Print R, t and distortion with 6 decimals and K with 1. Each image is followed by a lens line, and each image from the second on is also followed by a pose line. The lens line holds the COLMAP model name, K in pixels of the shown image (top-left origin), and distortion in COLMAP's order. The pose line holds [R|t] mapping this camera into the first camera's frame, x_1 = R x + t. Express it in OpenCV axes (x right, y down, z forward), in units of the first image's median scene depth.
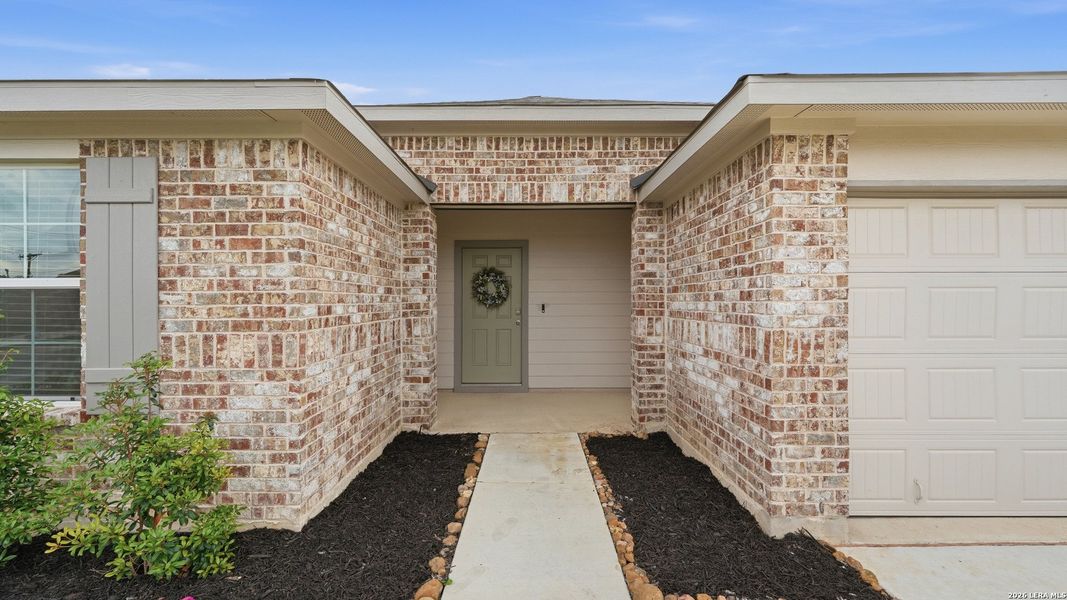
lens RADIAL K [[424.9, 0, 530.0], [0, 424.9, 301.2], [0, 0, 1]] dist [-0.002496, -0.000099]
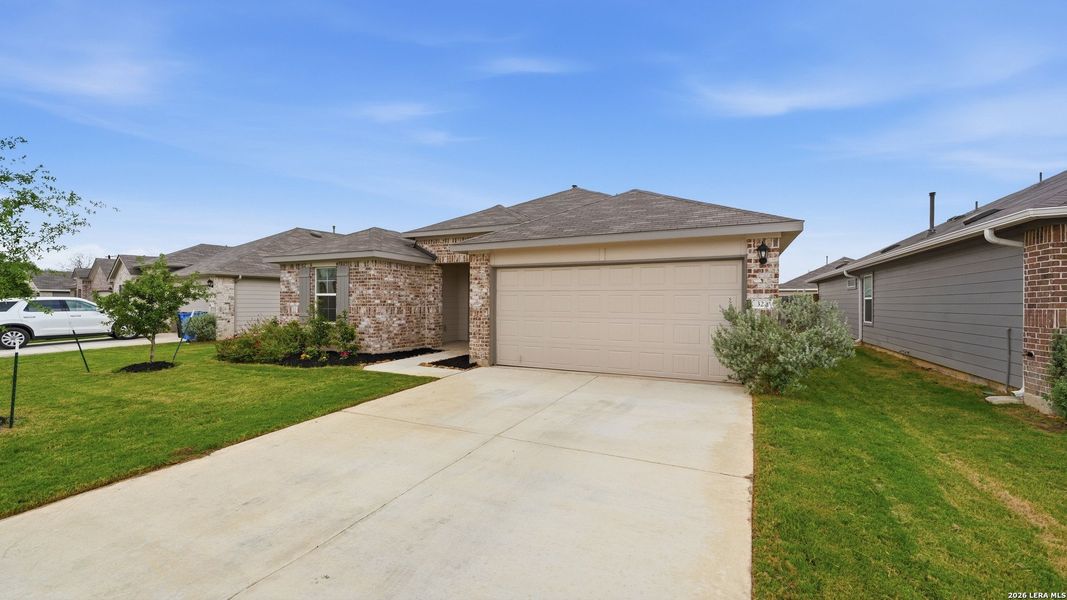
lens RADIAL K [[427.2, 0, 531.5], [0, 427.2, 303.2], [0, 0, 1]] dist [-0.000908, -0.000325]
pose [[0.904600, 0.007948, -0.426187, 2.376898], [-0.009610, 0.999952, -0.001748, 0.030059], [0.426152, 0.005677, 0.904634, -1.913190]]
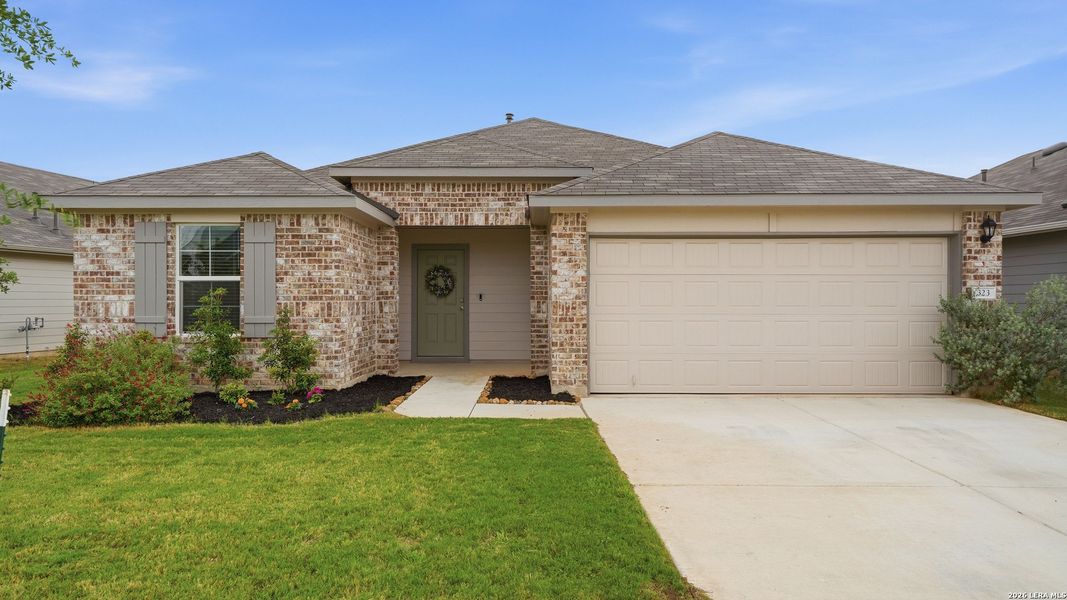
lens RADIAL K [[647.0, 0, 528.2], [0, 647.0, 311.2], [0, 0, 1]] dist [0.000560, 0.000250]
pose [[0.999977, 0.003321, -0.005966, 0.421016], [-0.003233, 0.999889, 0.014537, 0.066799], [0.006014, -0.014517, 0.999877, -2.152766]]
